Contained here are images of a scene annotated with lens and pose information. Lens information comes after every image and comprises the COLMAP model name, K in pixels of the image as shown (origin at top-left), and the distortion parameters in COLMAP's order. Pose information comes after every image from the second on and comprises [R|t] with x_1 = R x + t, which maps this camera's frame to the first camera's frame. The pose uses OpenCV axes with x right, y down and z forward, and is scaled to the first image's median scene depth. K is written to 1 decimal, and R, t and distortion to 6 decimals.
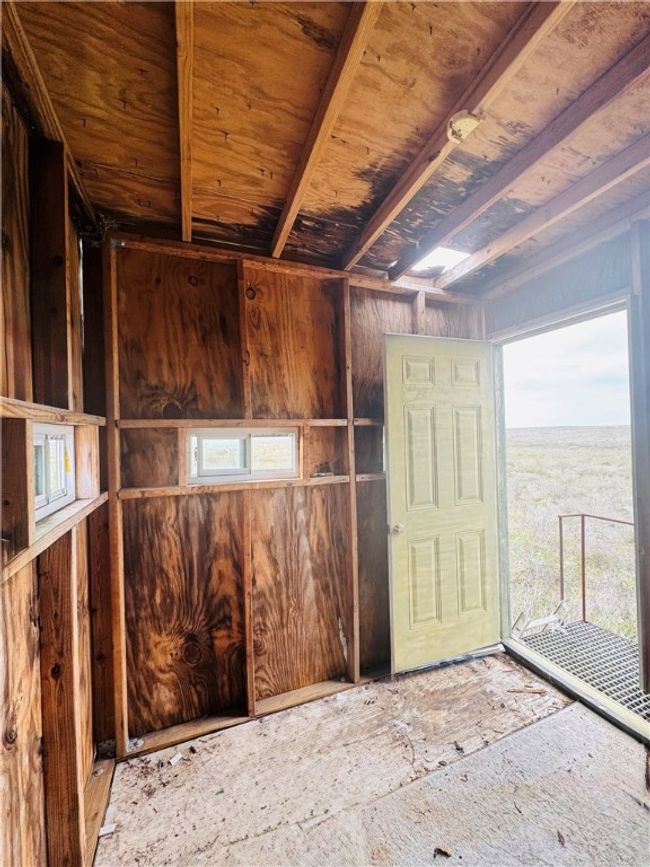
lens RADIAL K [[344.0, 0, 326.9], [0, 344.0, 434.5], [0, 0, 1]] dist [-0.002738, 0.000093]
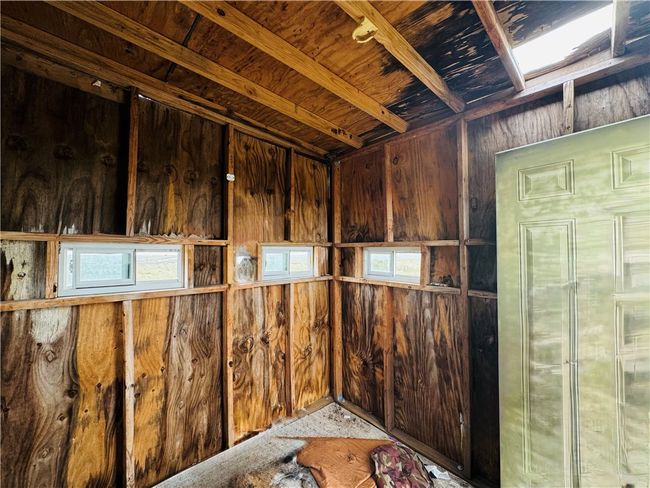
lens RADIAL K [[260.7, 0, 327.3], [0, 260.7, 244.5], [0, 0, 1]] dist [0.000329, -0.000575]
pose [[0.363620, -0.005214, -0.931533, 0.741819], [-0.012333, 0.999870, -0.010410, -0.015273], [0.931466, 0.015274, 0.363508, 0.278954]]
